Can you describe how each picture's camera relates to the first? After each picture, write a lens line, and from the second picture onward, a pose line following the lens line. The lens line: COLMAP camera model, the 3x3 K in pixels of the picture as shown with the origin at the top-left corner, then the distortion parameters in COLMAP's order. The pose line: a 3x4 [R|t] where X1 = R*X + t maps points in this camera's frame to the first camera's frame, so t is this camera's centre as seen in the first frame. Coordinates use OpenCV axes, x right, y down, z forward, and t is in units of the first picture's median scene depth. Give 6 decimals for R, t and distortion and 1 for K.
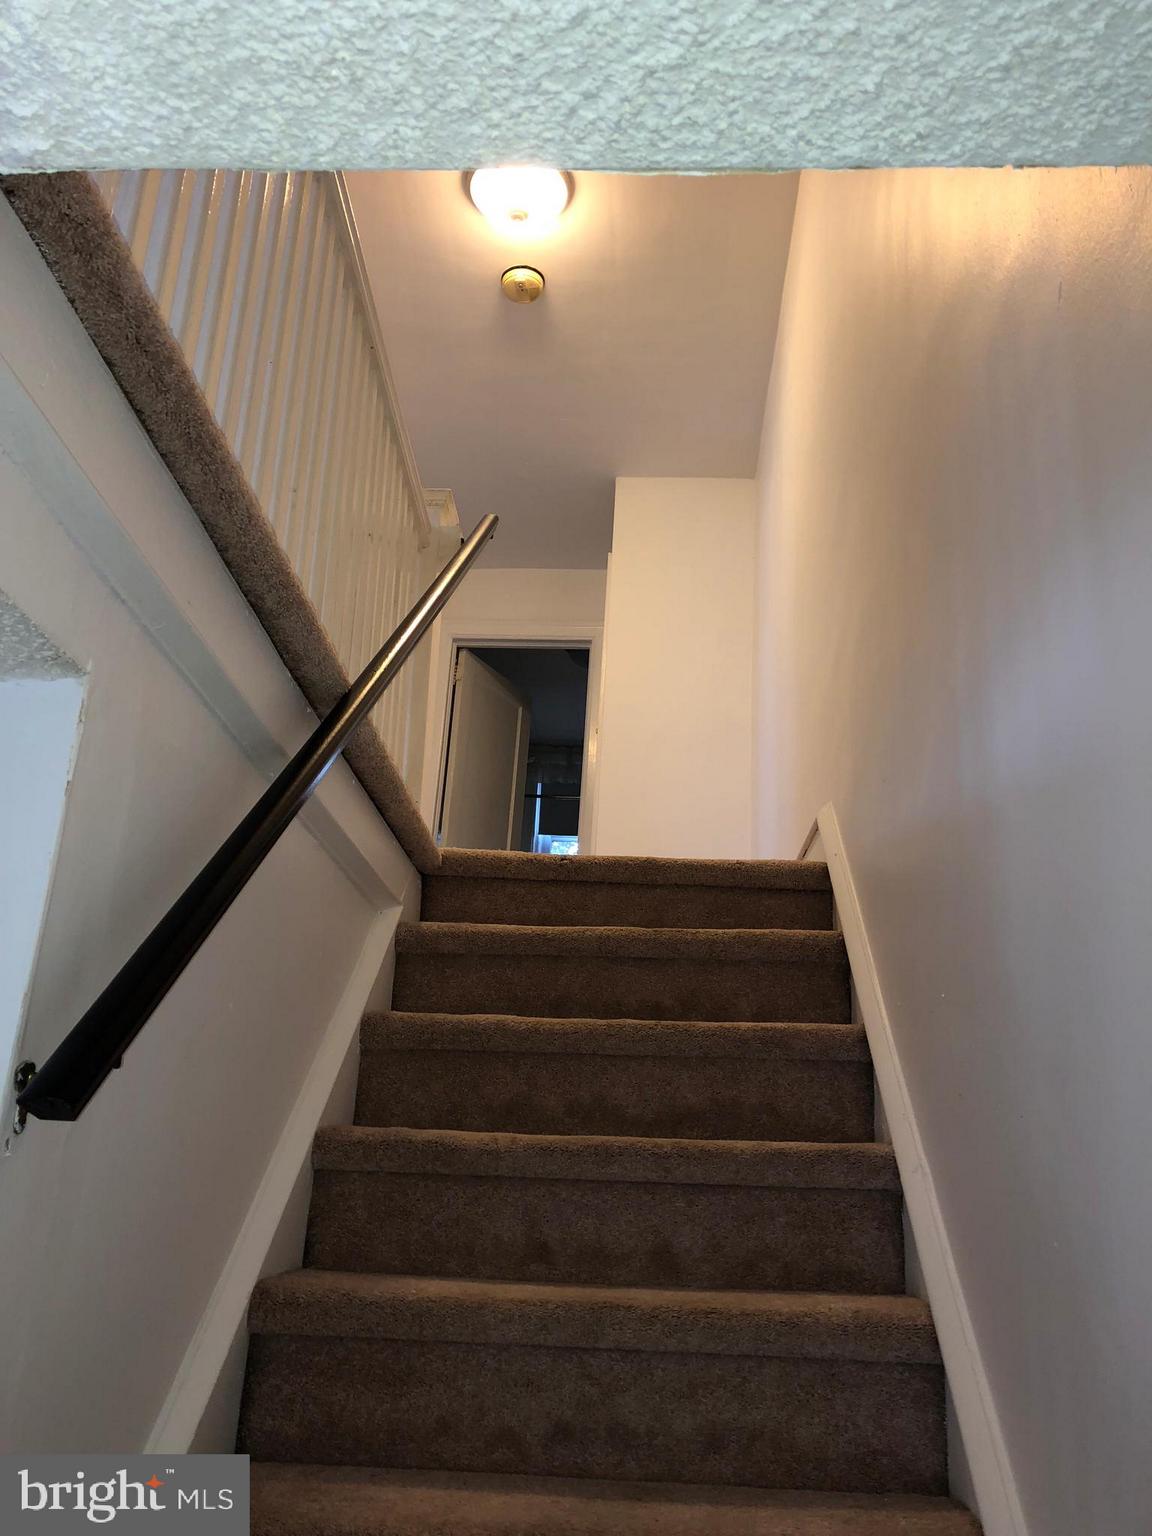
lens RADIAL K [[1268.0, 0, 578.6], [0, 1268.0, 746.5], [0, 0, 1]] dist [0.060364, -0.077878]
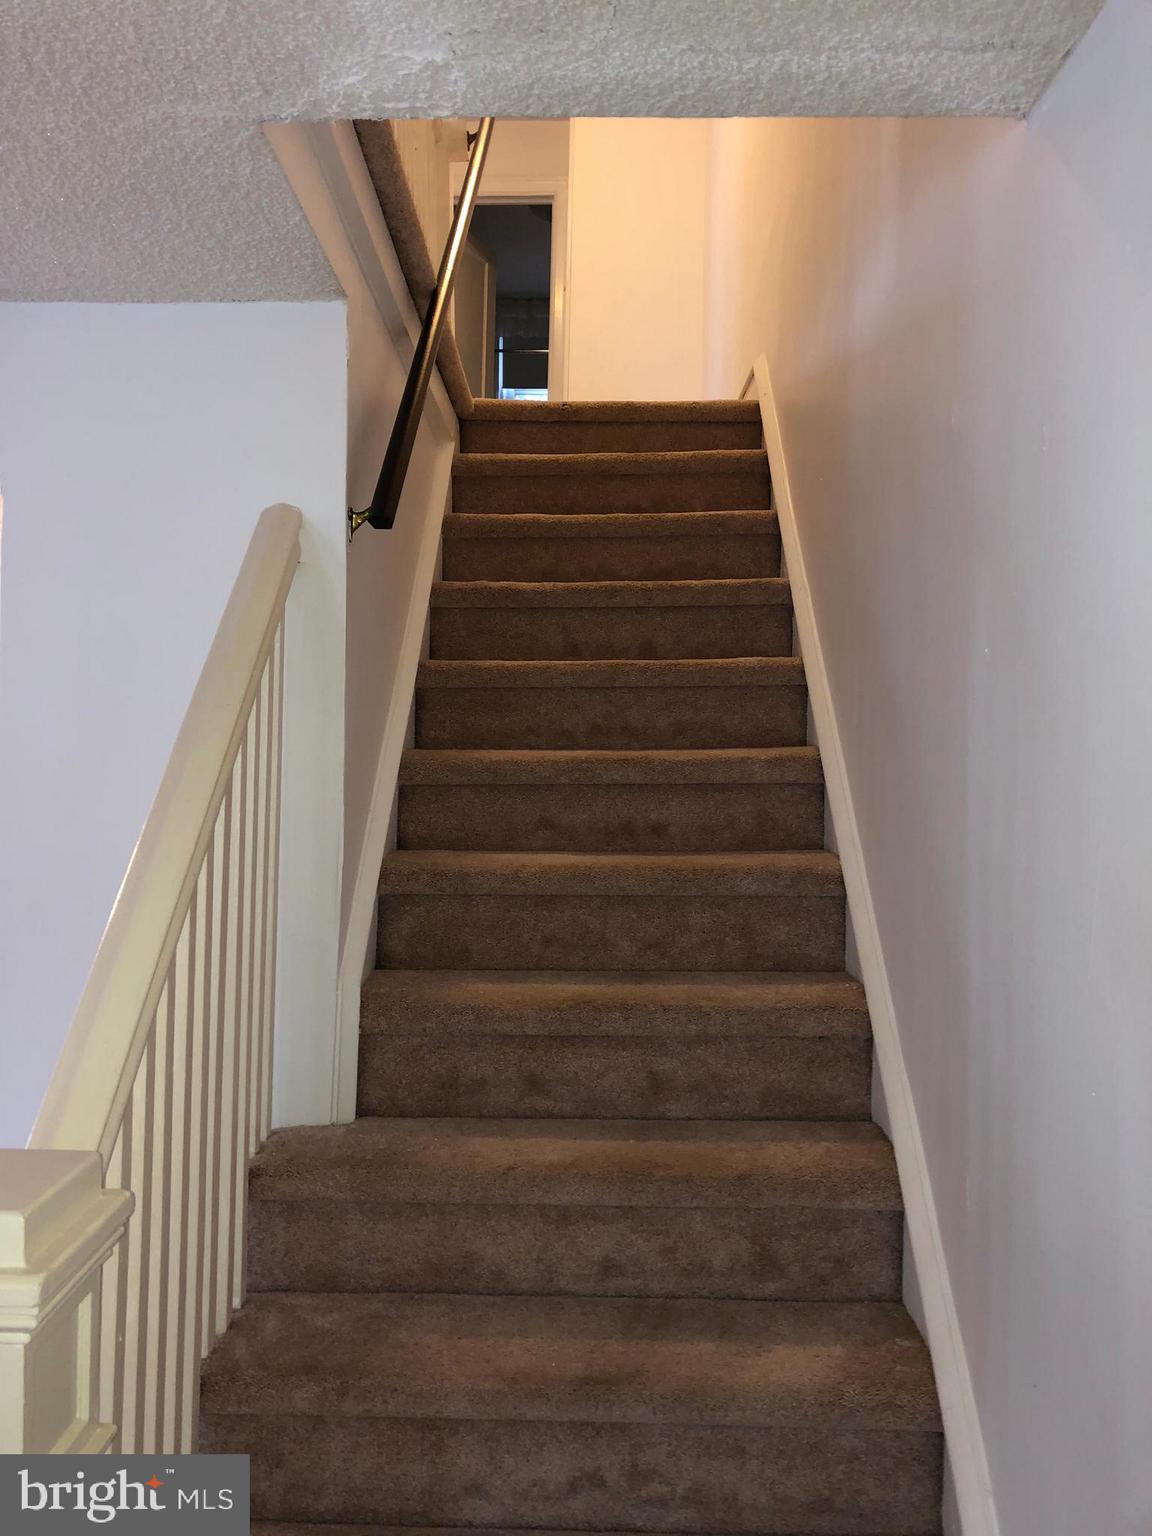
lens RADIAL K [[1263.7, 0, 576.0], [0, 1263.7, 768.0], [0, 0, 1]] dist [0.056501, -0.065943]
pose [[0.998733, -0.039097, 0.031670, -0.072158], [0.025440, 0.935447, 0.352550, -0.031538], [-0.043409, -0.351297, 0.935257, -0.495299]]
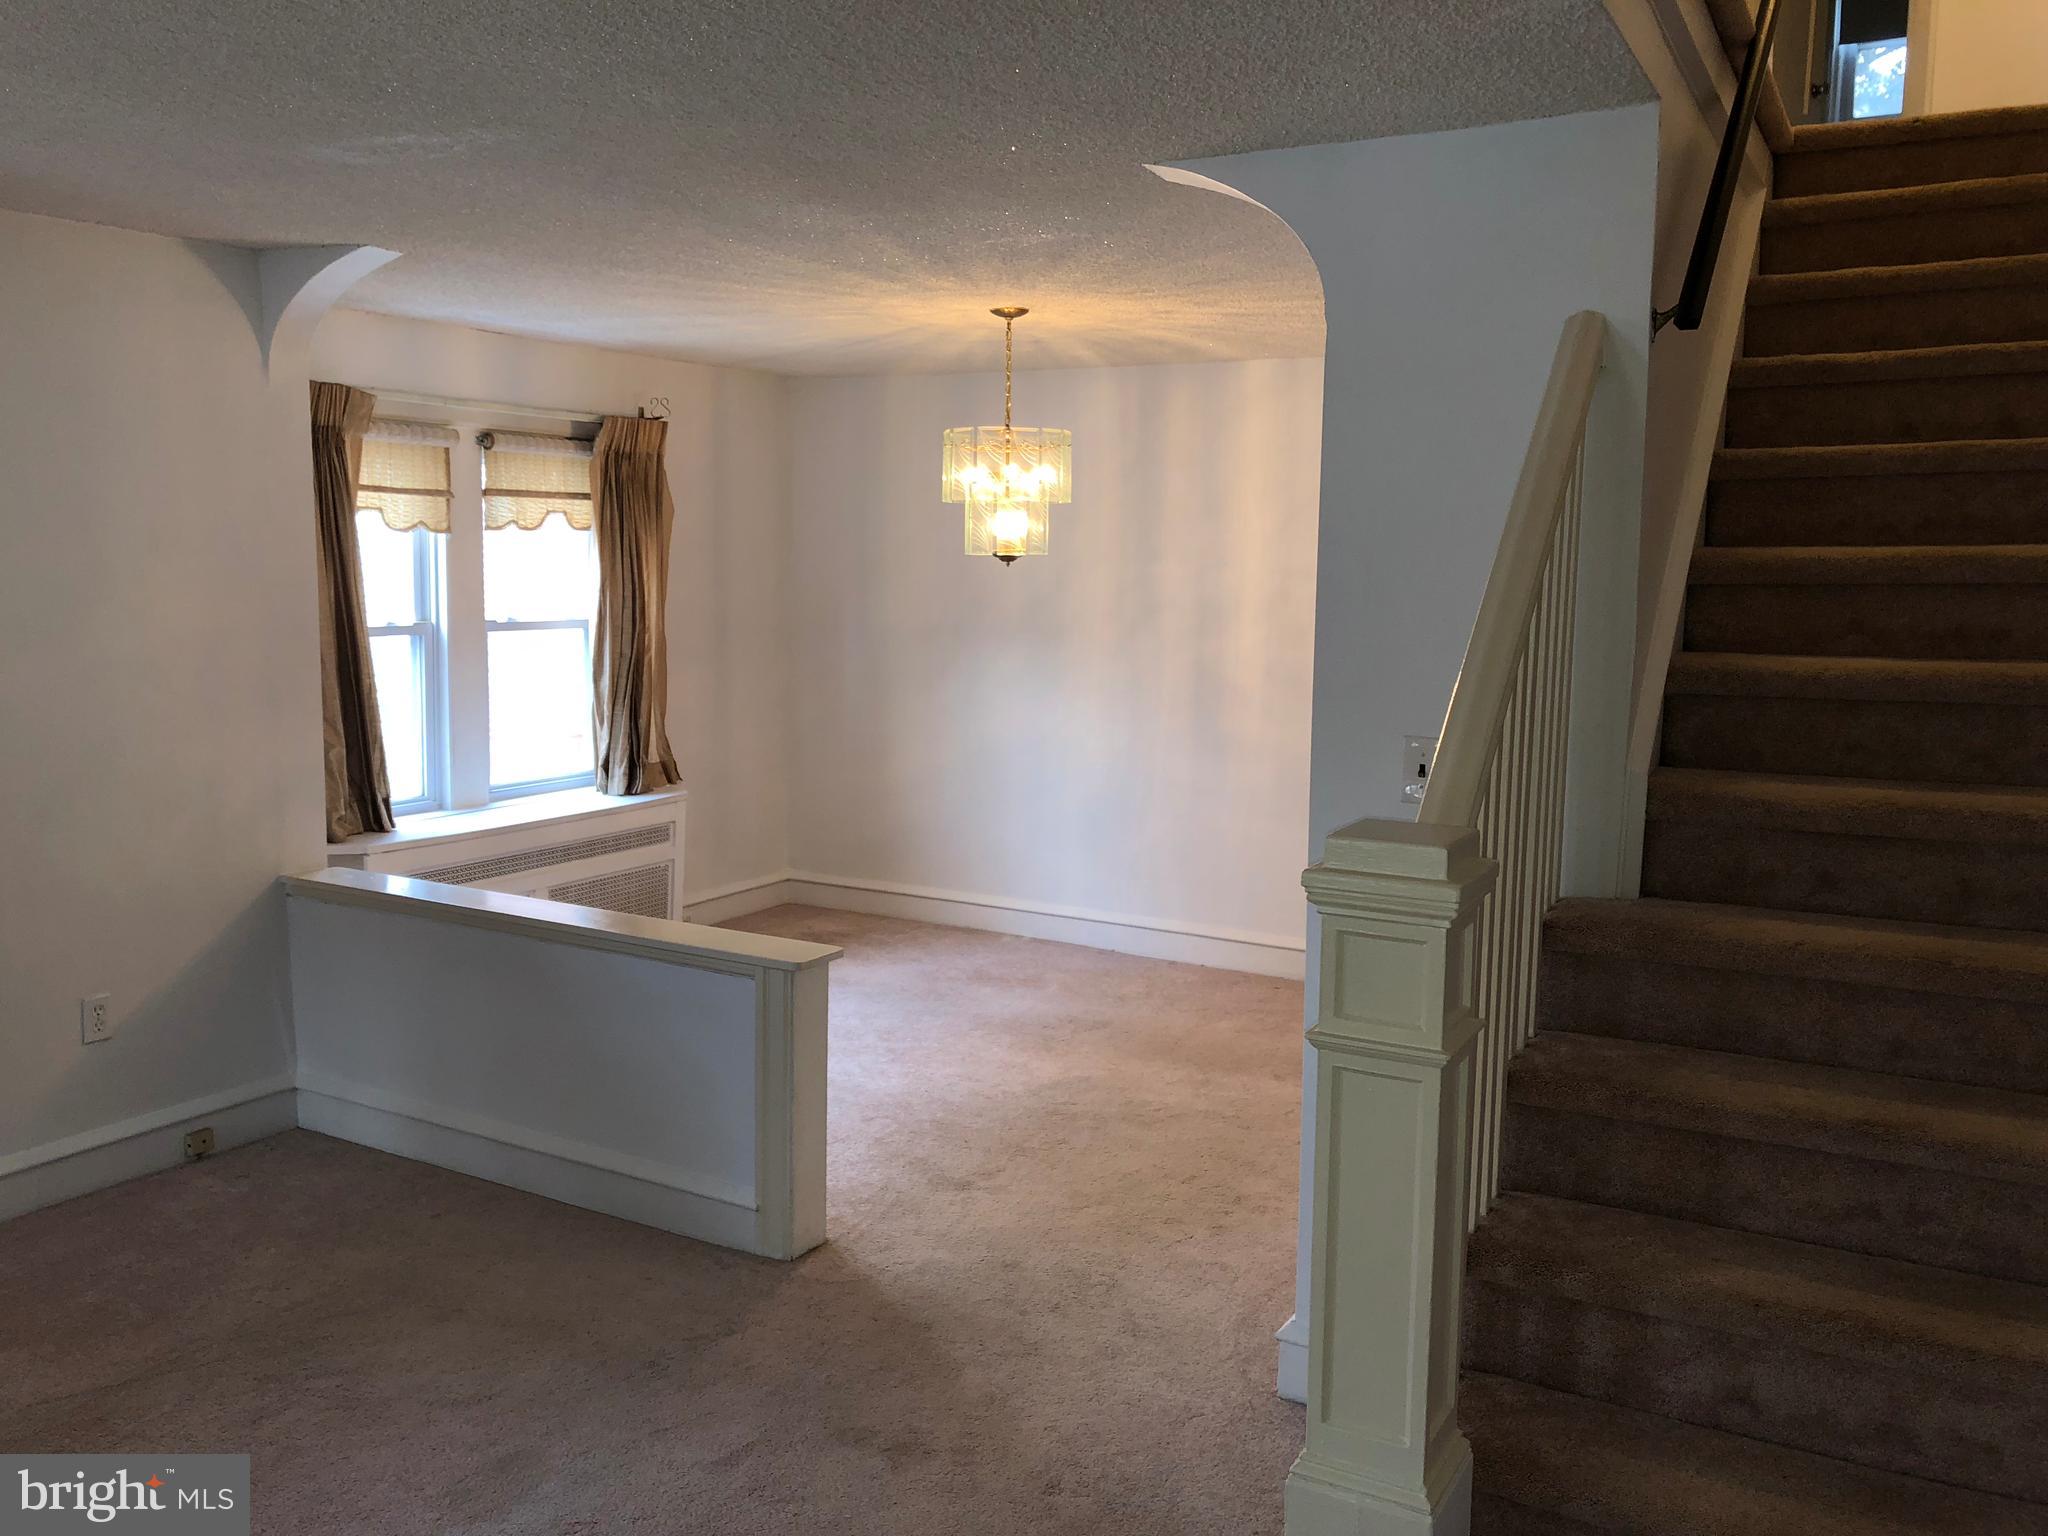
lens RADIAL K [[1685.0, 0, 1028.0], [0, 1685.0, 762.7], [0, 0, 1]] dist [0.056501, -0.065943]
pose [[0.896353, 0.004282, -0.443320, -0.054663], [0.190846, 0.898835, 0.394555, -0.176014], [0.400161, -0.438266, 0.804857, -0.922589]]
